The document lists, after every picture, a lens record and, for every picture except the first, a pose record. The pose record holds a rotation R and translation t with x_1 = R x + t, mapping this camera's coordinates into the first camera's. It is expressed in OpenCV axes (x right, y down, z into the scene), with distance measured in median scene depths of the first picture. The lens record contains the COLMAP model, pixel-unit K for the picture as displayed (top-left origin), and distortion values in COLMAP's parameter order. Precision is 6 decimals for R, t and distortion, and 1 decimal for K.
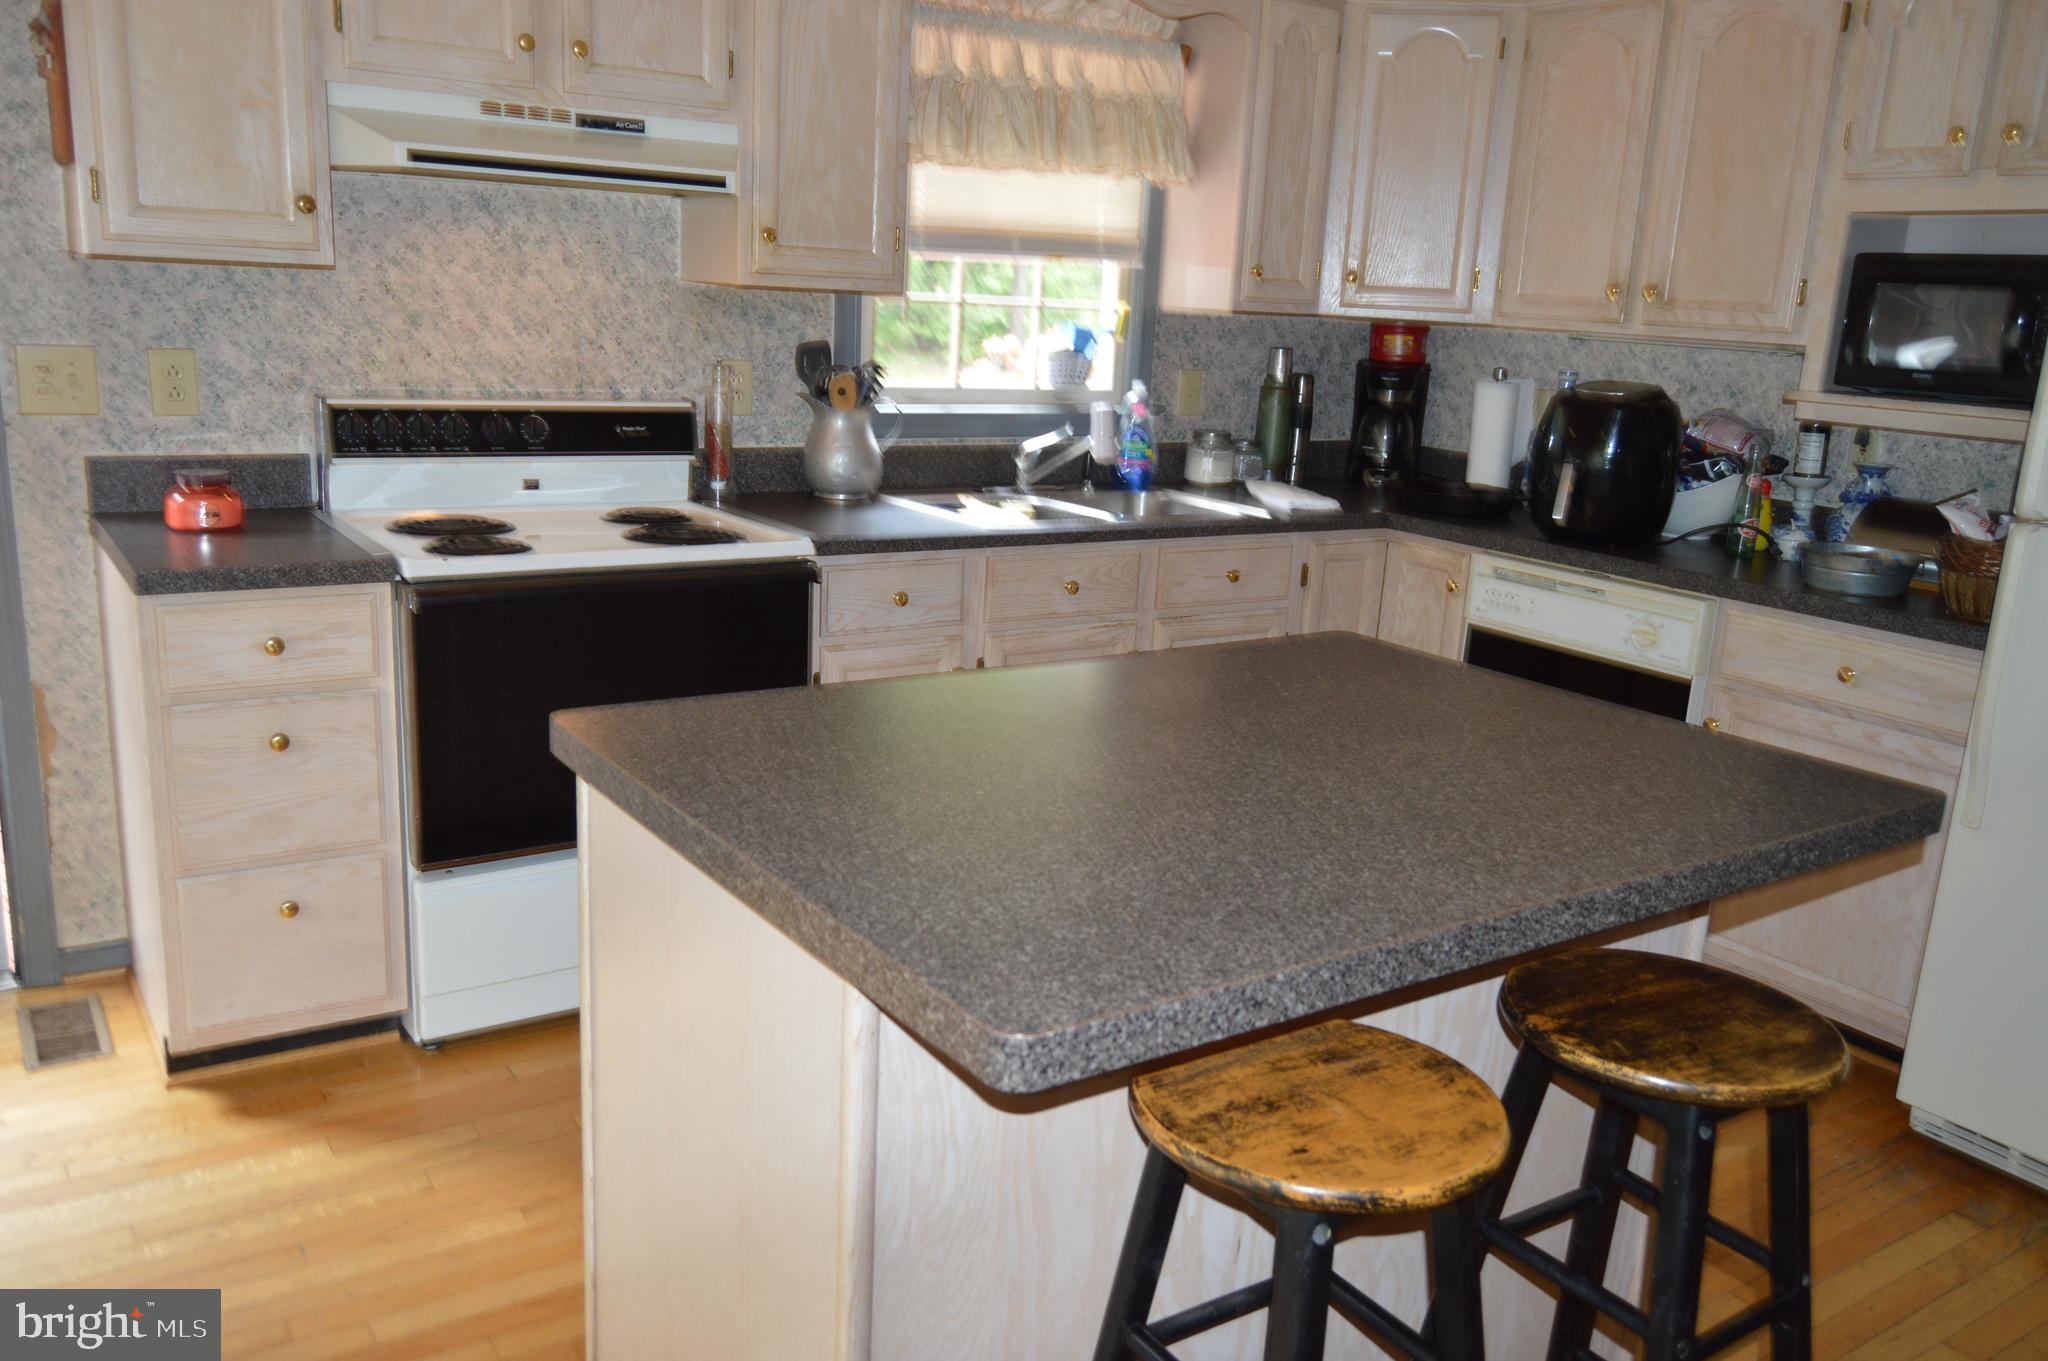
lens RADIAL K [[1600.0, 0, 1024.2], [0, 1600.0, 691.7], [0, 0, 1]] dist [-0.012780, 0.009990]
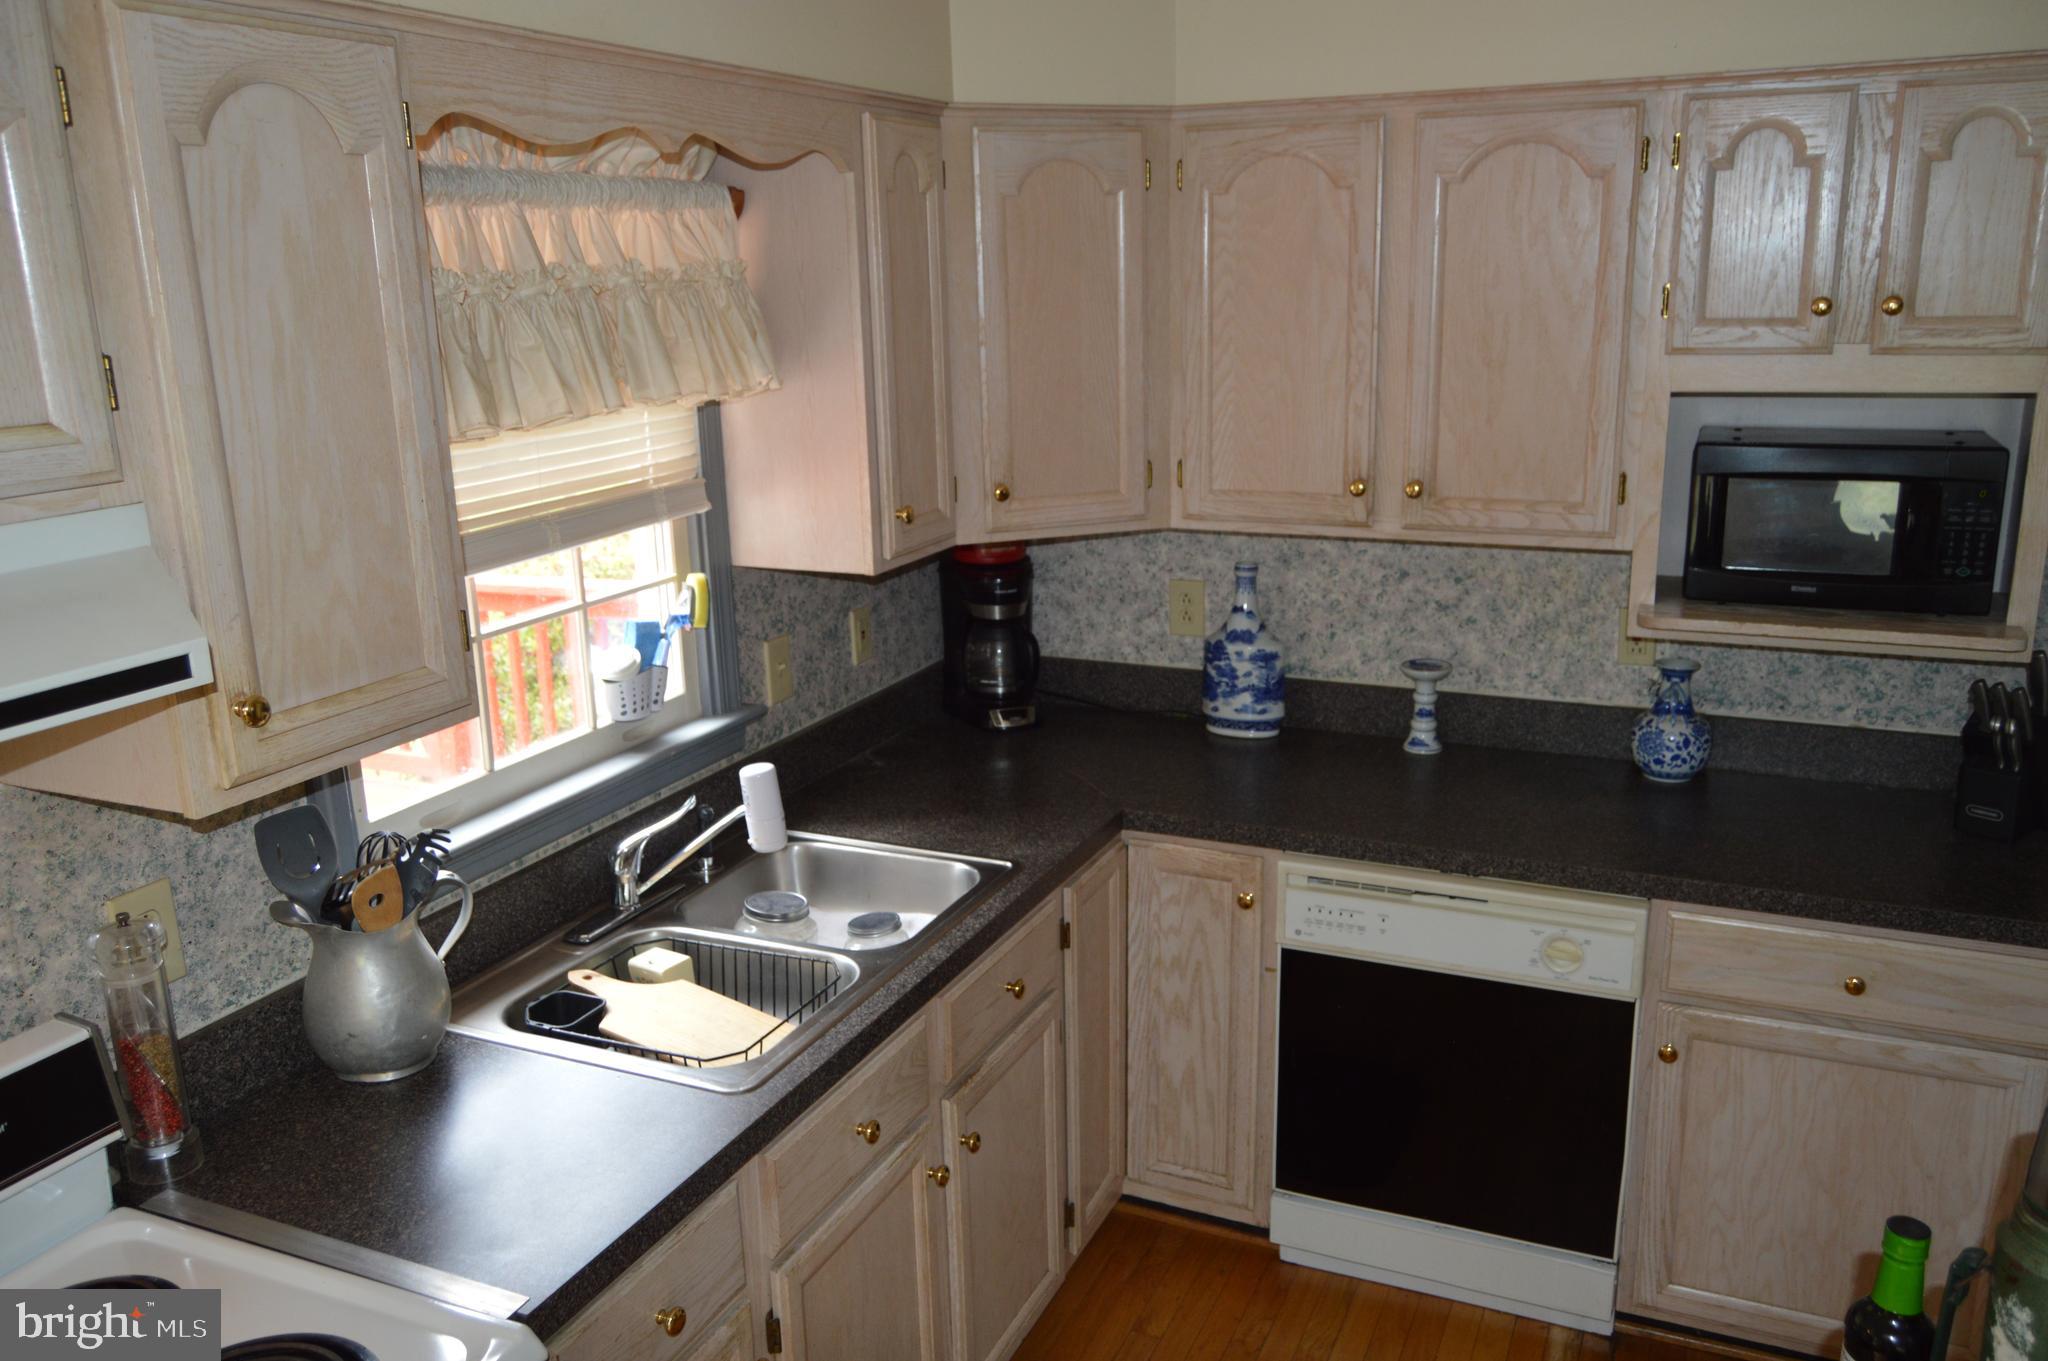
lens RADIAL K [[1600.0, 0, 1027.0], [0, 1600.0, 688.1], [0, 0, 1]] dist [-0.012780, 0.009990]
pose [[0.849863, -0.203848, 0.485982, -0.169670], [0.194021, 0.978417, 0.071108, -0.246161], [-0.489989, 0.033859, 0.871071, 0.409921]]
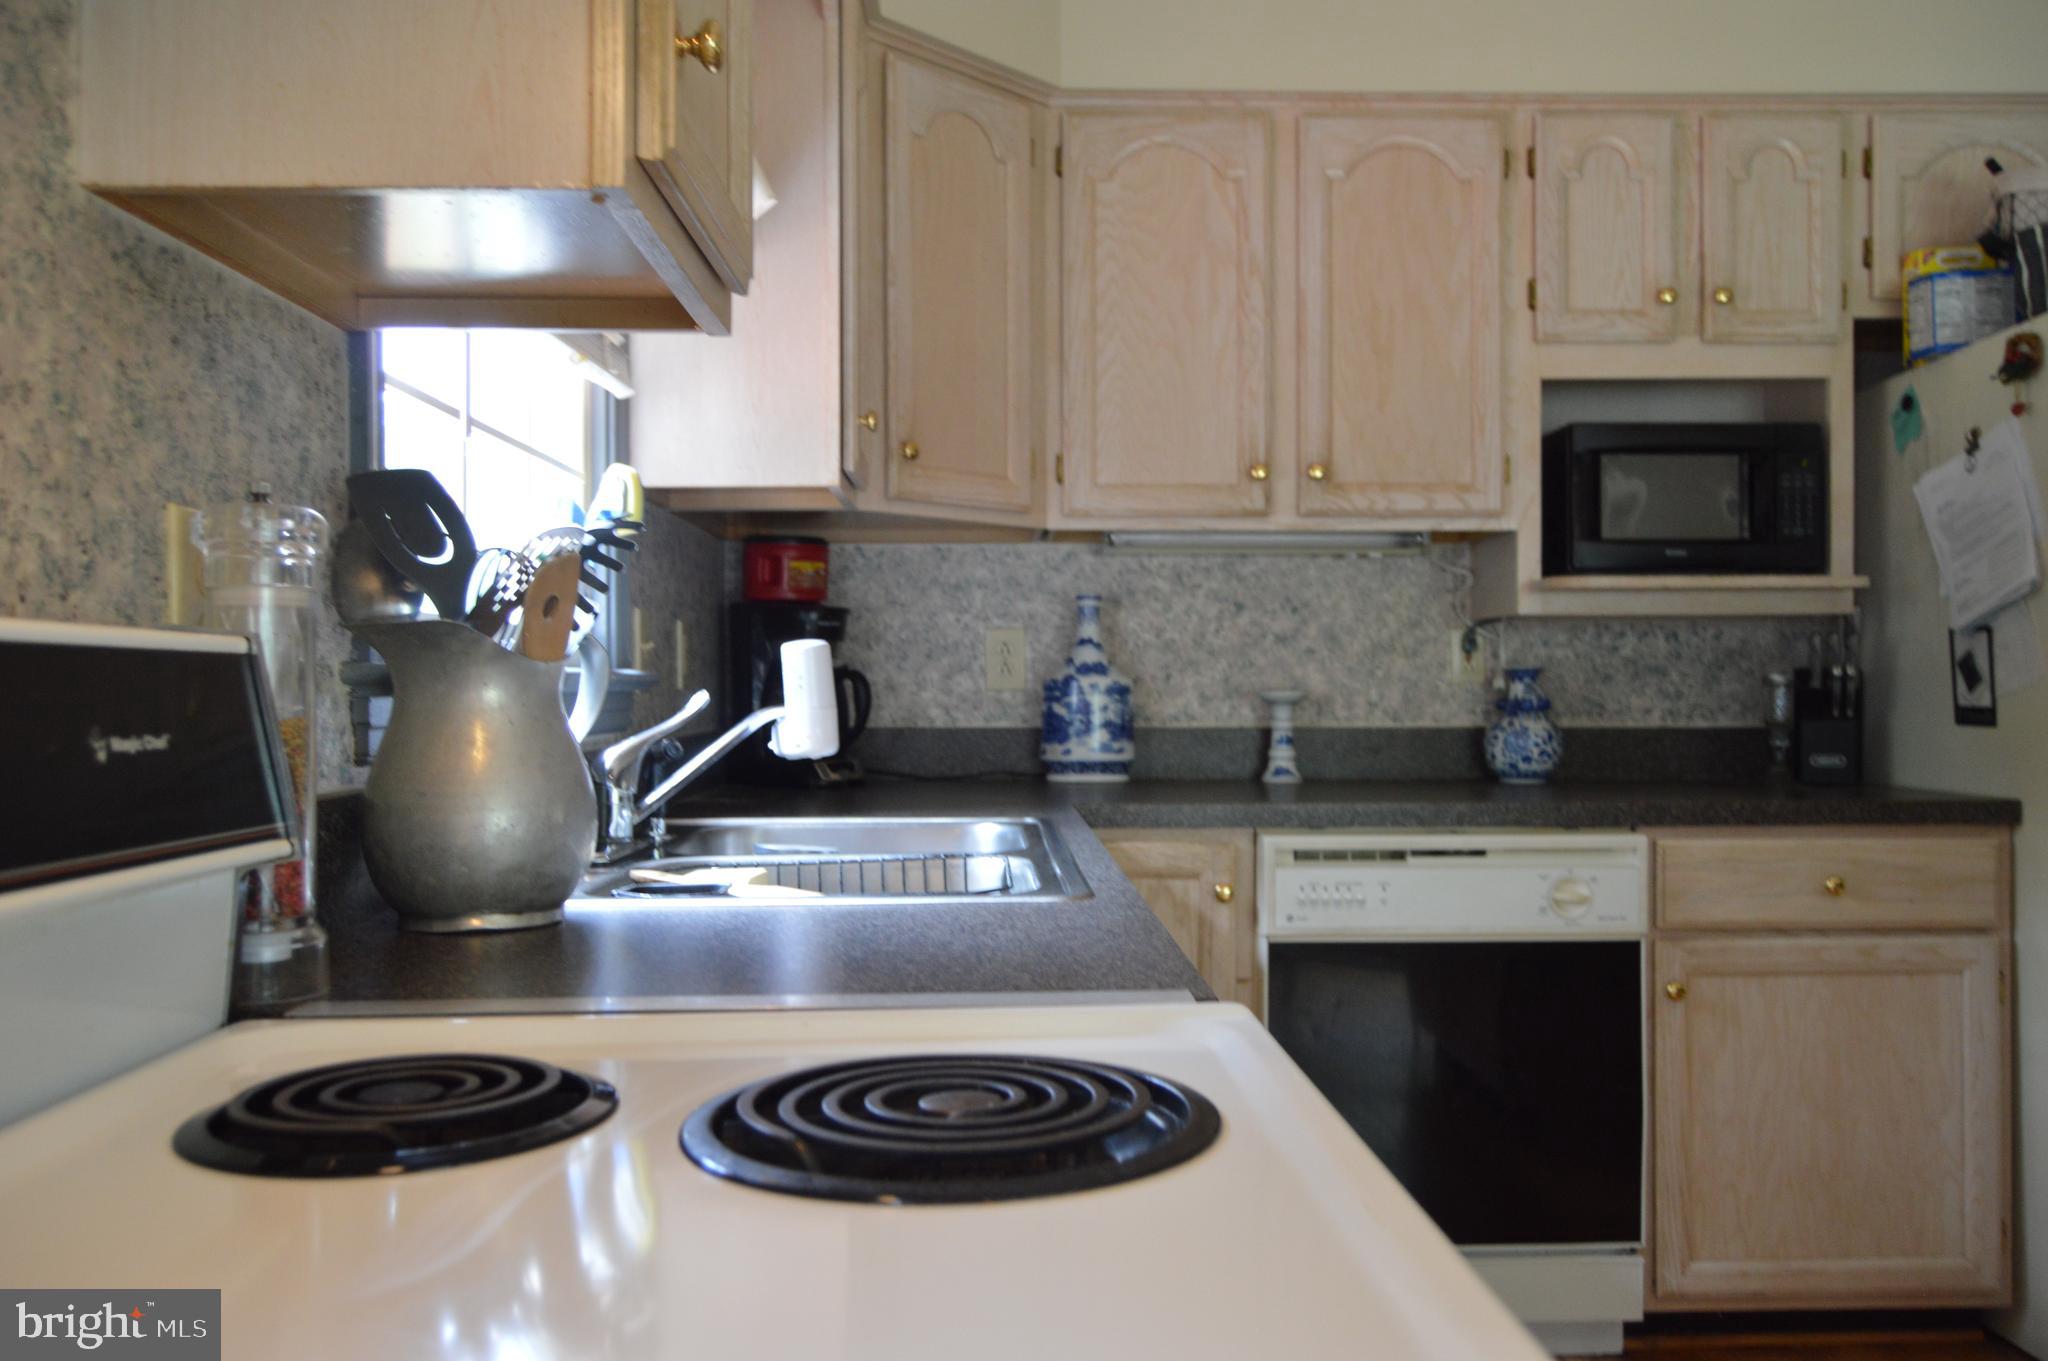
lens RADIAL K [[1600.0, 0, 1030.4], [0, 1600.0, 688.8], [0, 0, 1]] dist [-0.012780, 0.009990]
pose [[0.536991, -0.055502, 0.841761, -0.337131], [0.236192, 0.967816, -0.086863, -0.113632], [-0.809848, 0.245462, 0.532817, 0.720619]]
